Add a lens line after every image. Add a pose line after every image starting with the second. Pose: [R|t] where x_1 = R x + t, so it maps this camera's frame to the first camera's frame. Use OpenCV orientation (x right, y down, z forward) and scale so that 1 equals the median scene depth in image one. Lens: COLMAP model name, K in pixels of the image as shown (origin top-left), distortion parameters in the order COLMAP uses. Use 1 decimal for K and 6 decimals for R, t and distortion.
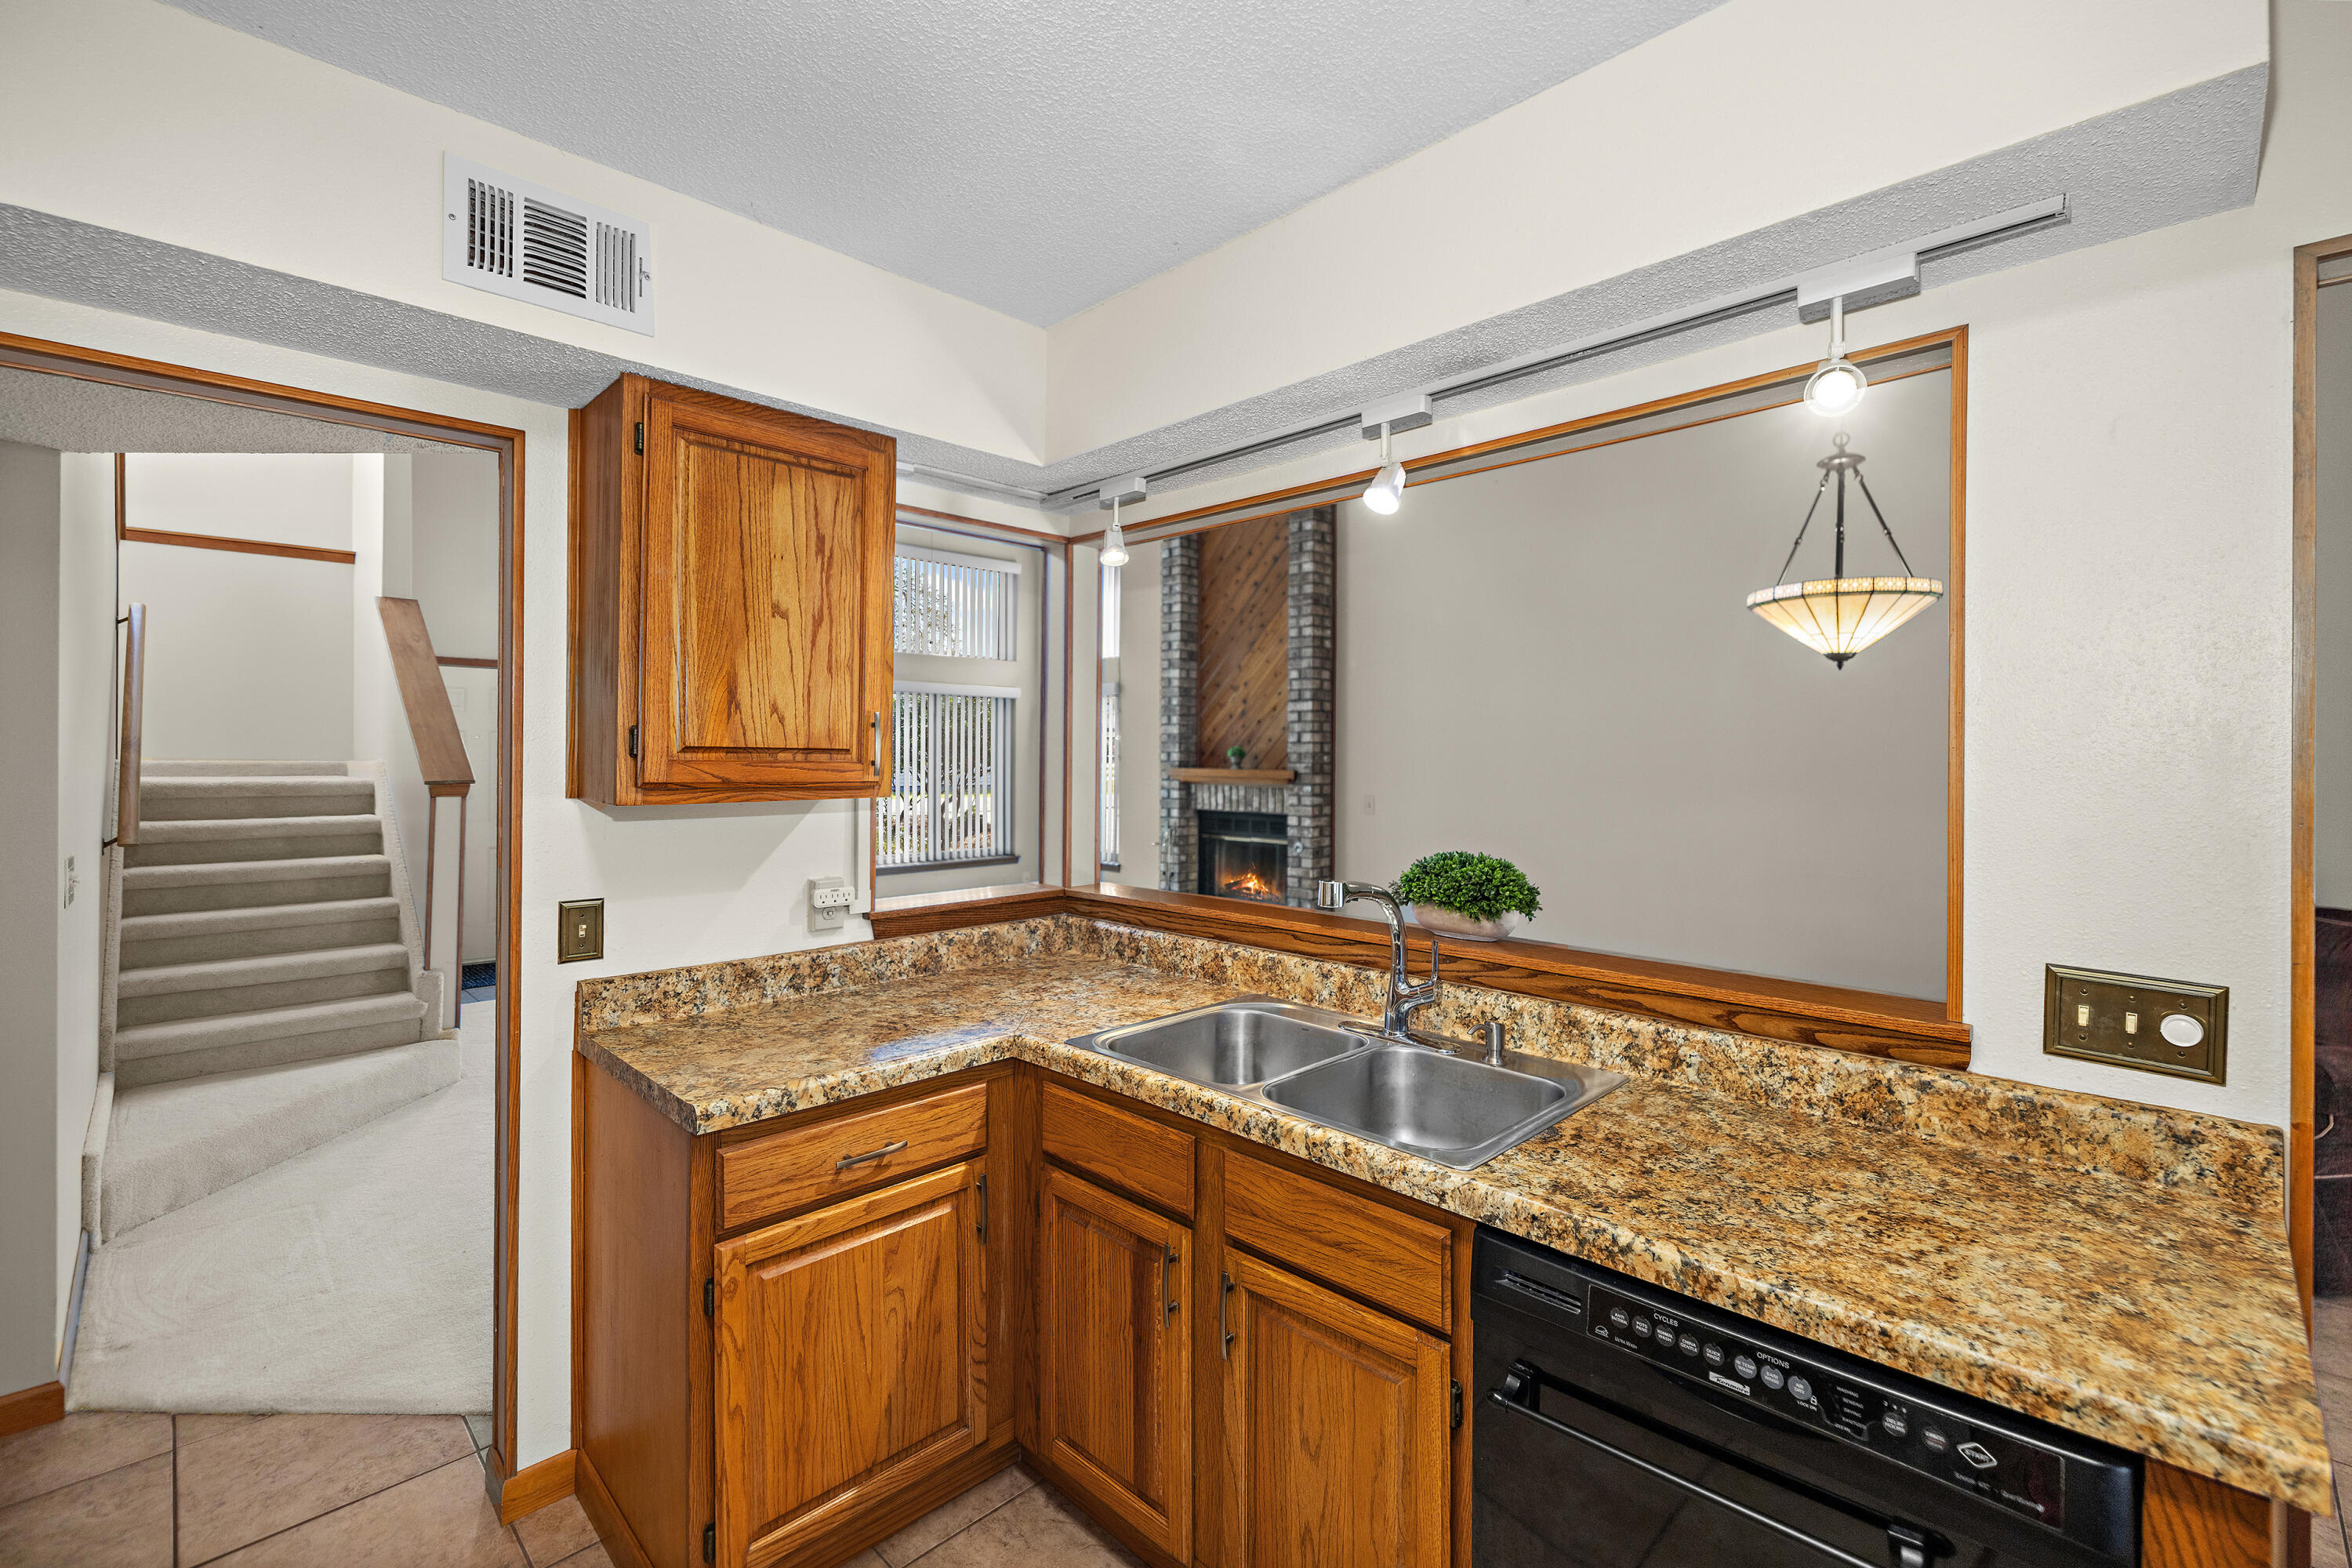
lens RADIAL K [[1019.0, 0, 1178.4], [0, 1019.0, 752.2], [0, 0, 1]] dist [-0.001132, -0.000145]
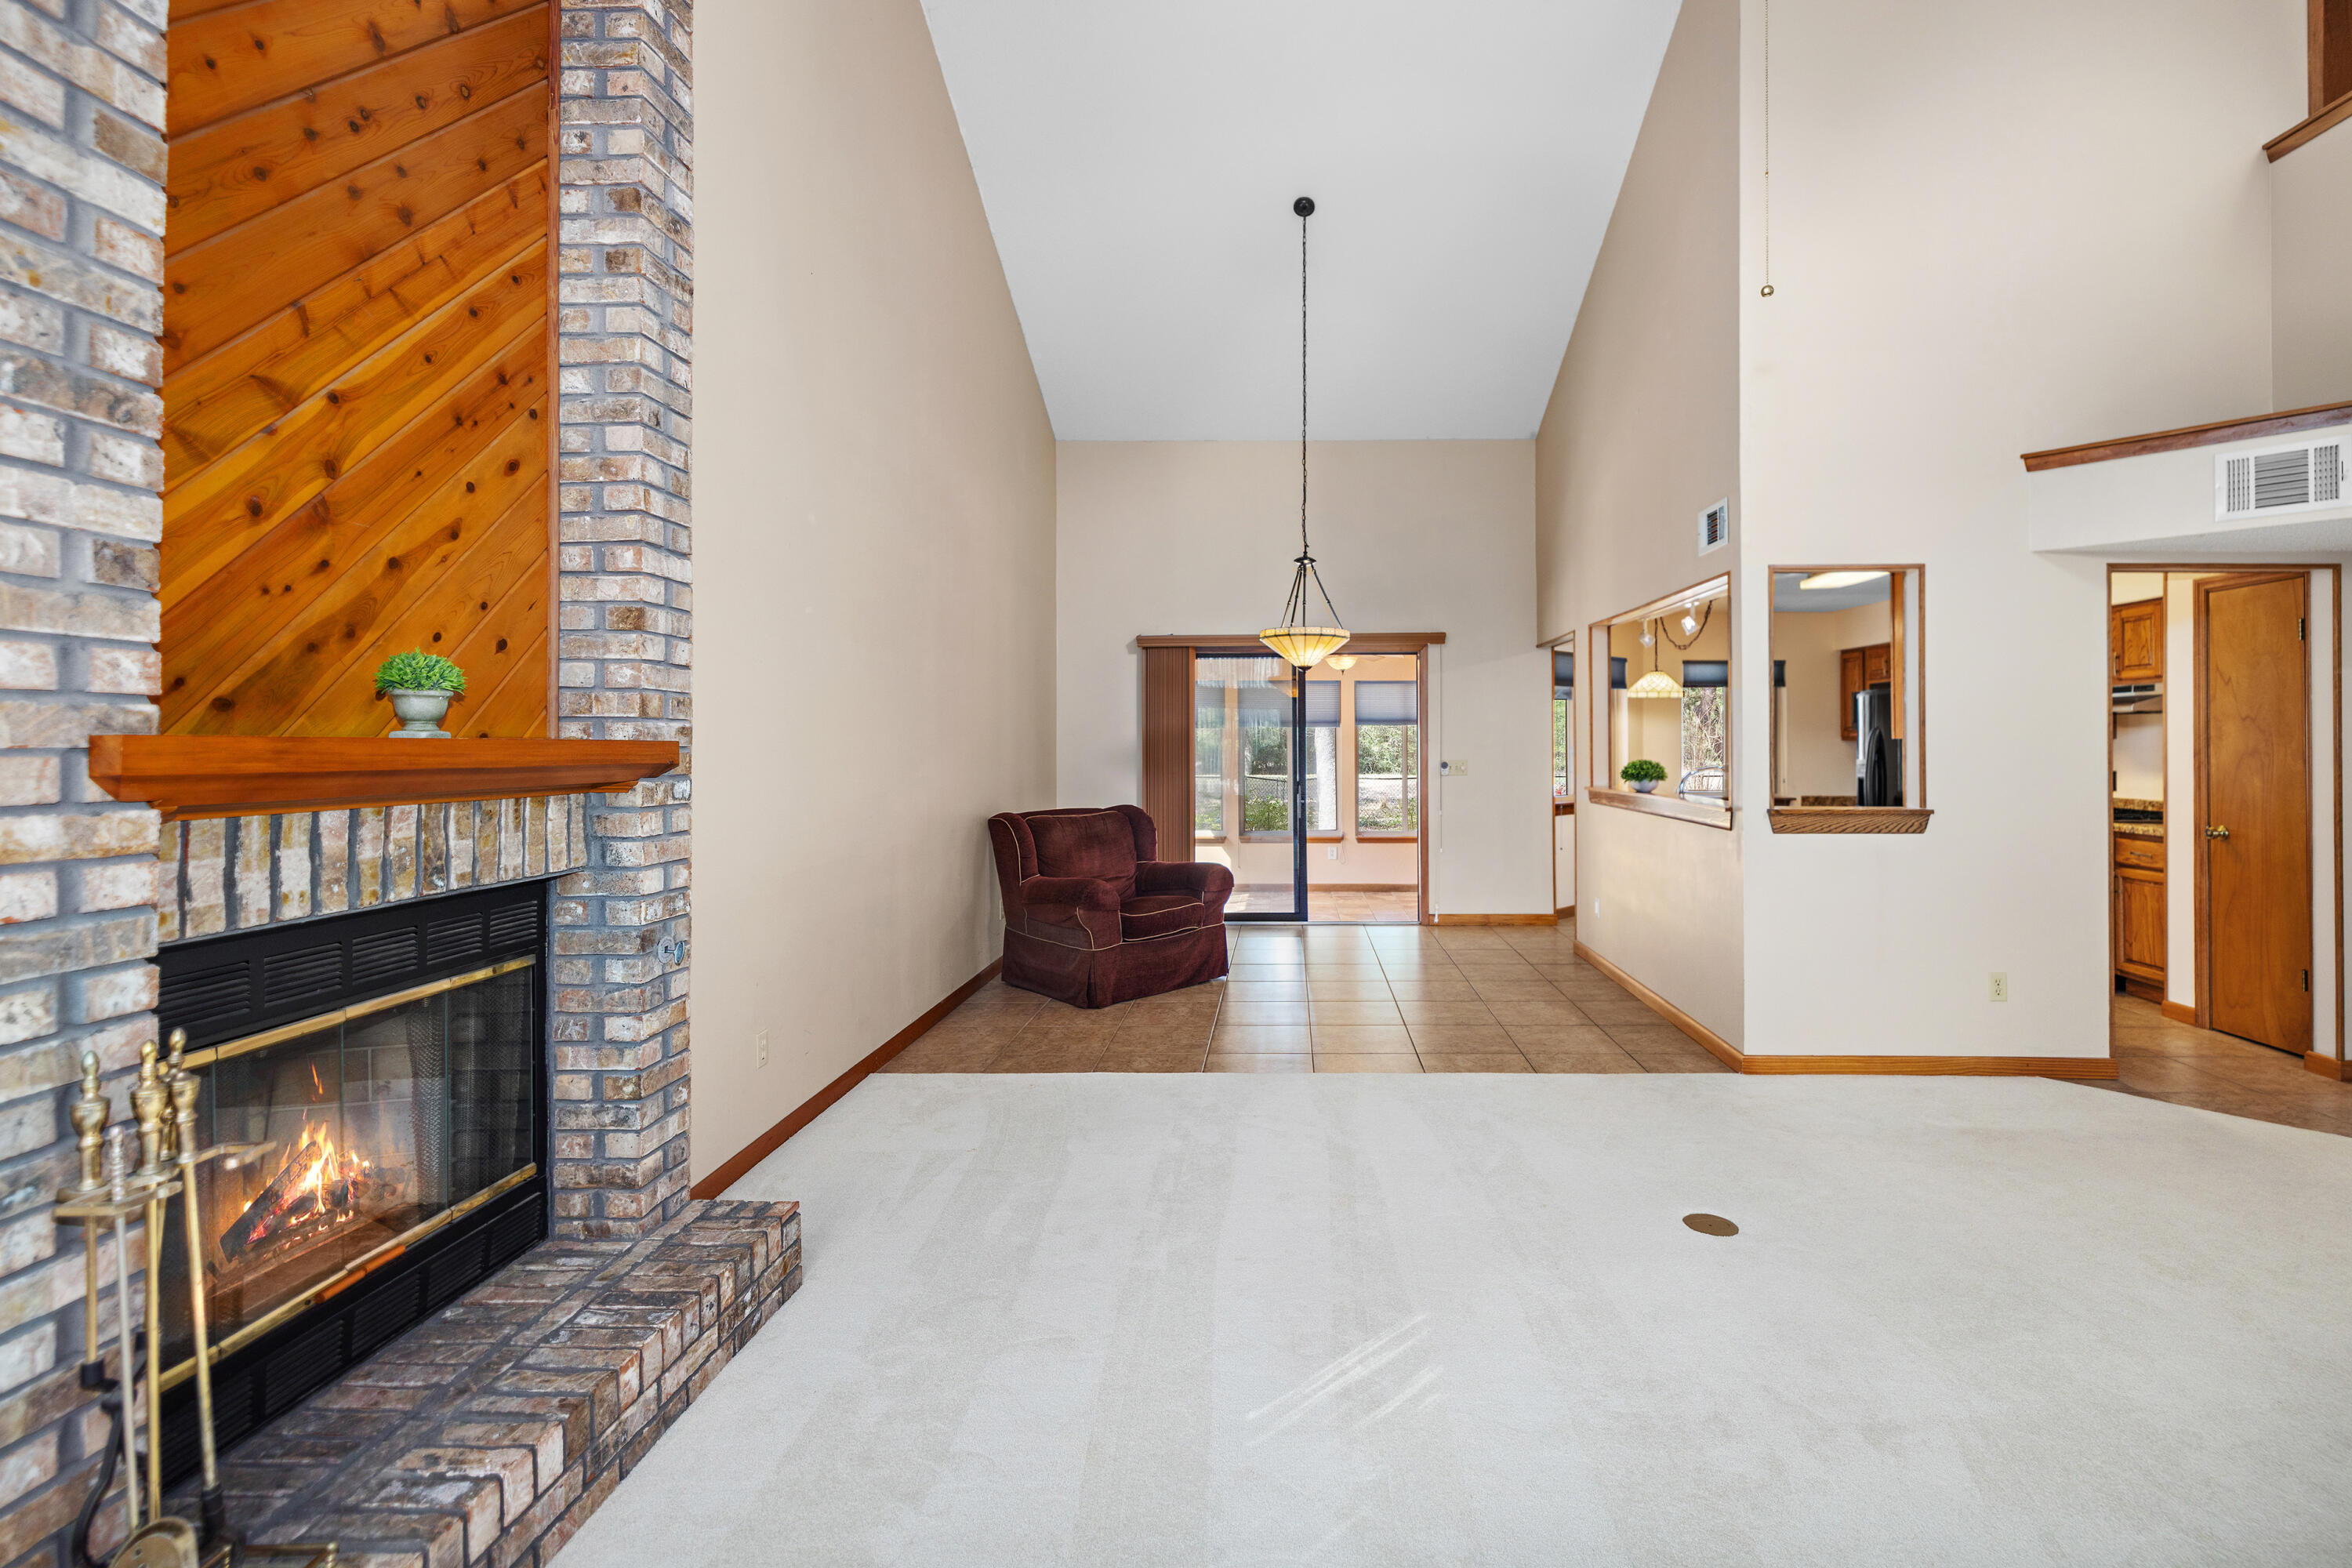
lens RADIAL K [[1041.9, 0, 1282.3], [0, 1041.9, 742.3], [0, 0, 1]] dist [0.001282, 0.000125]
pose [[-0.705222, 0.000173, 0.708987, -0.302713], [0.000161, 1.000000, -0.000083, 0.018710], [-0.708987, 0.000056, -0.705222, 1.100666]]
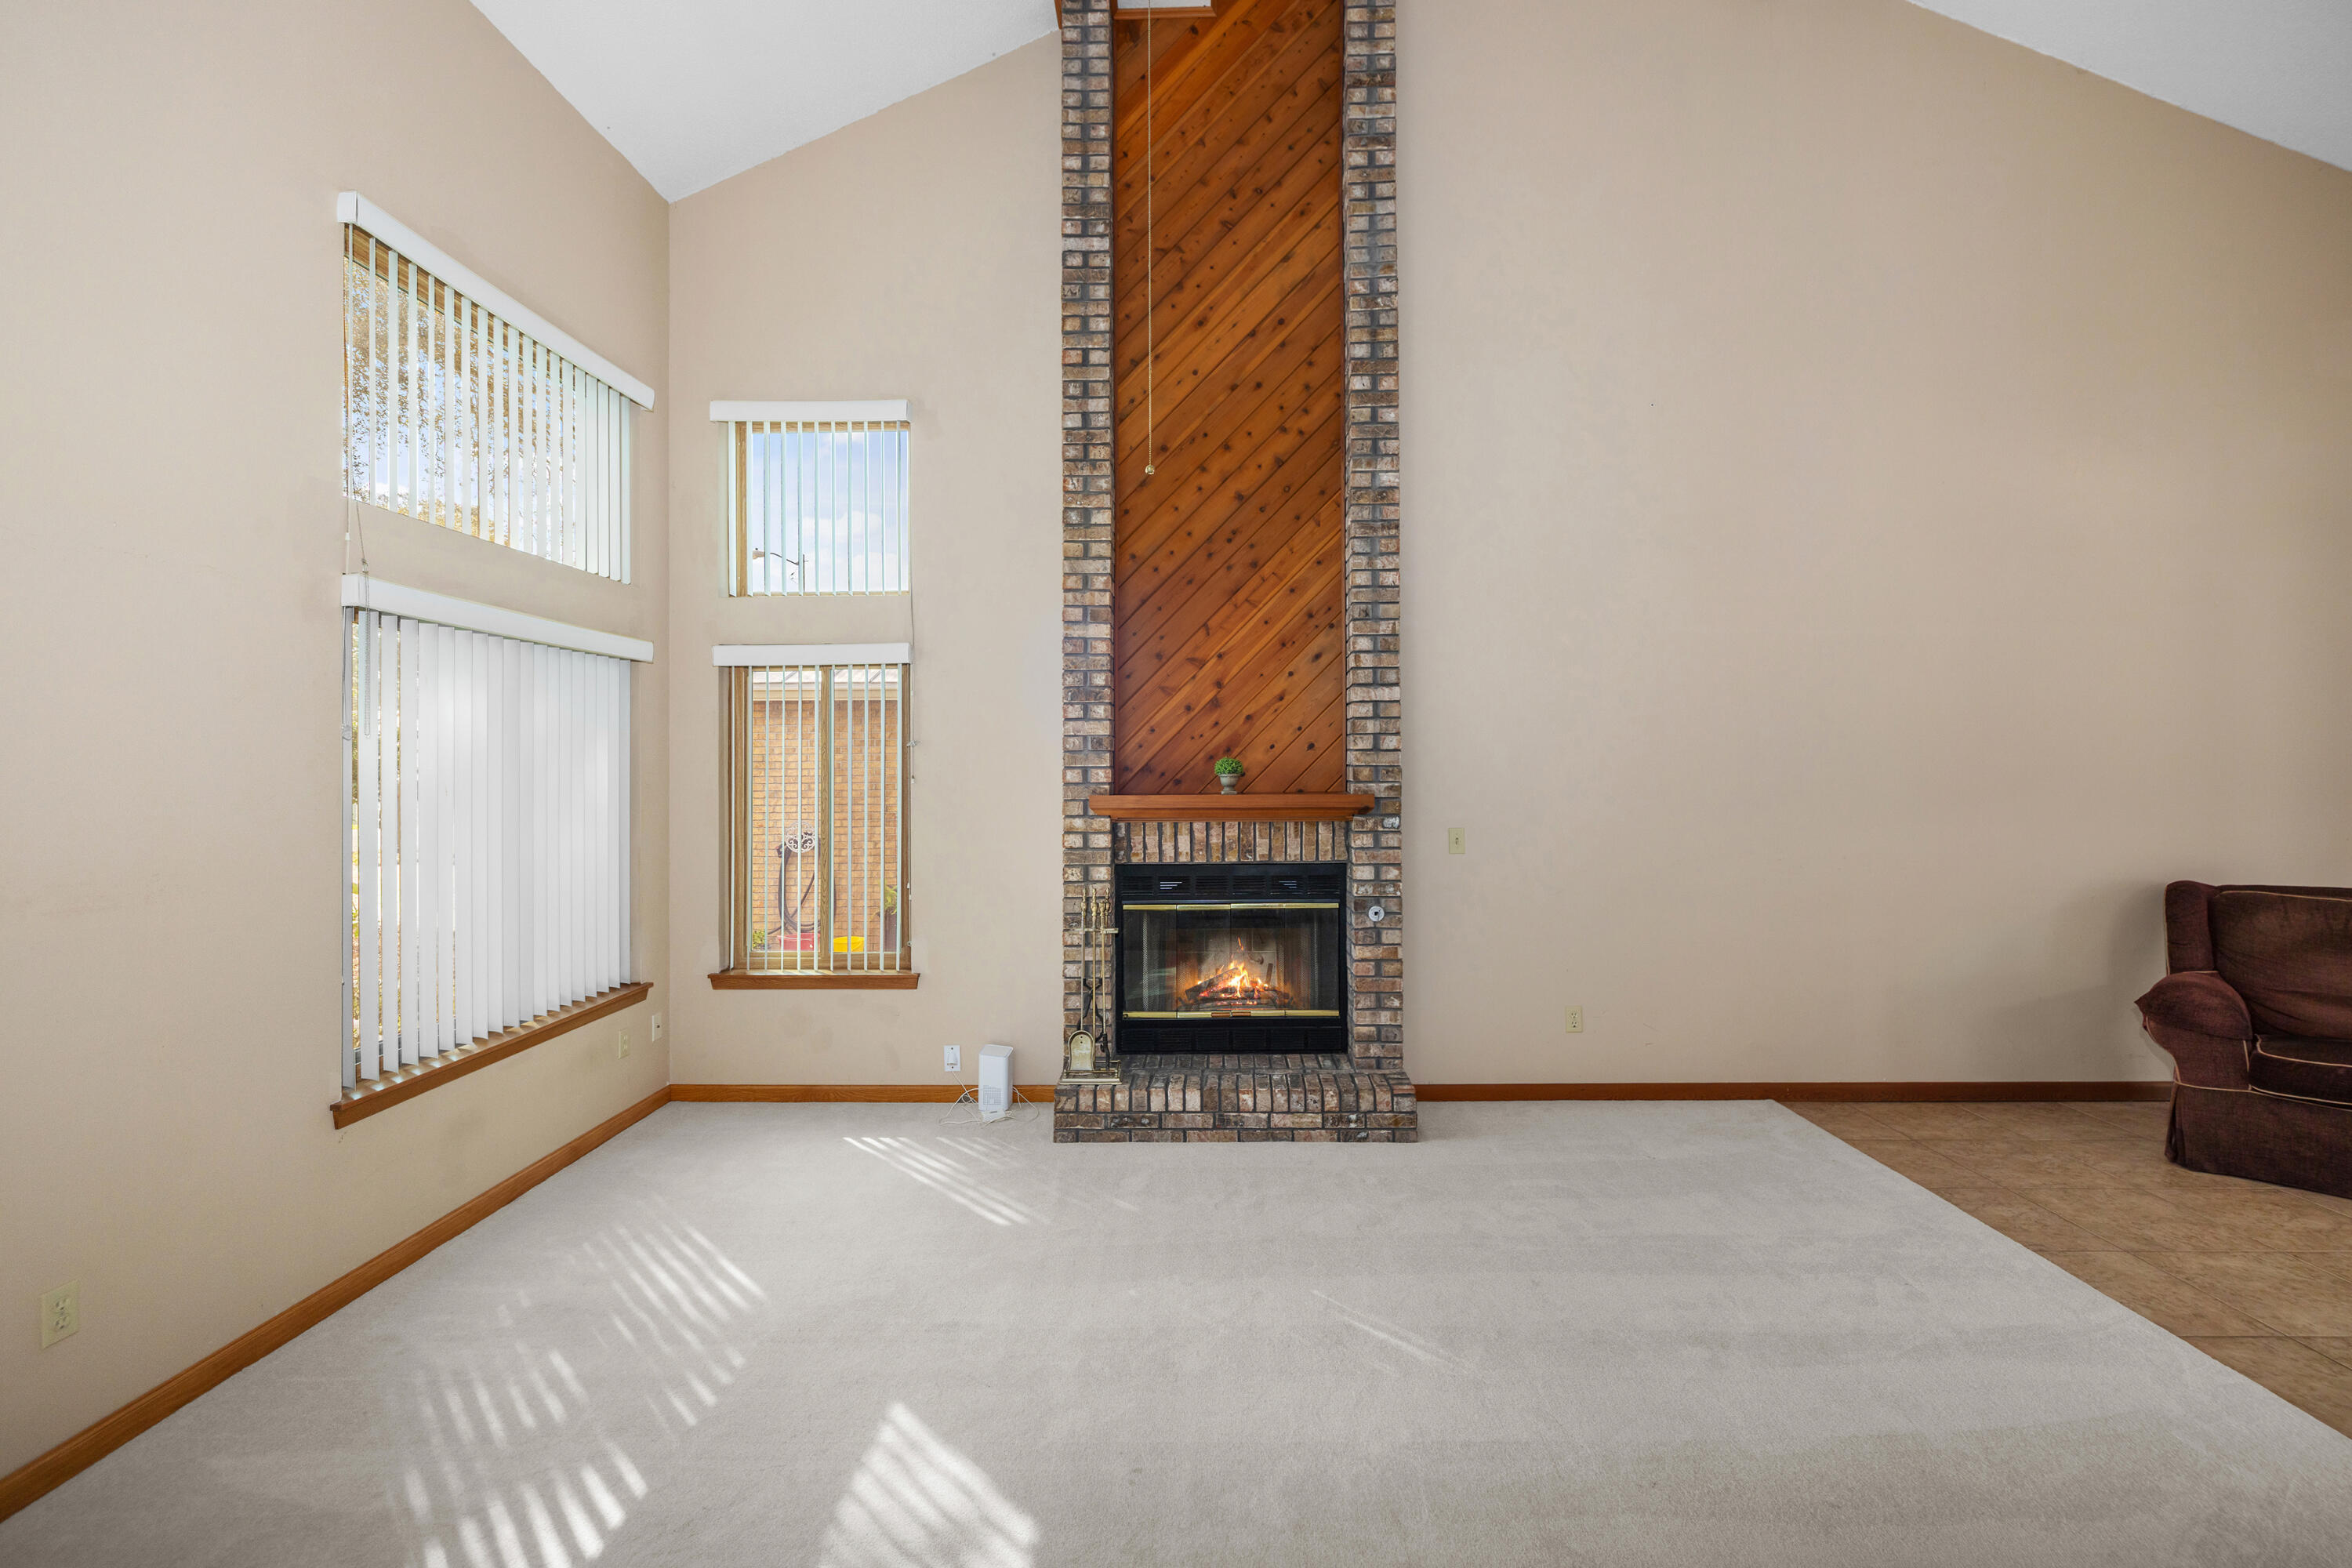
lens RADIAL K [[1001.5, 0, 1193.9], [0, 1001.5, 754.4], [0, 0, 1]] dist [0.000048, -0.000001]
pose [[0.718095, -0.002983, 0.695939, -0.400477], [0.009726, 0.999936, -0.005749, -0.004276], [-0.695877, 0.010898, 0.718078, 0.622838]]
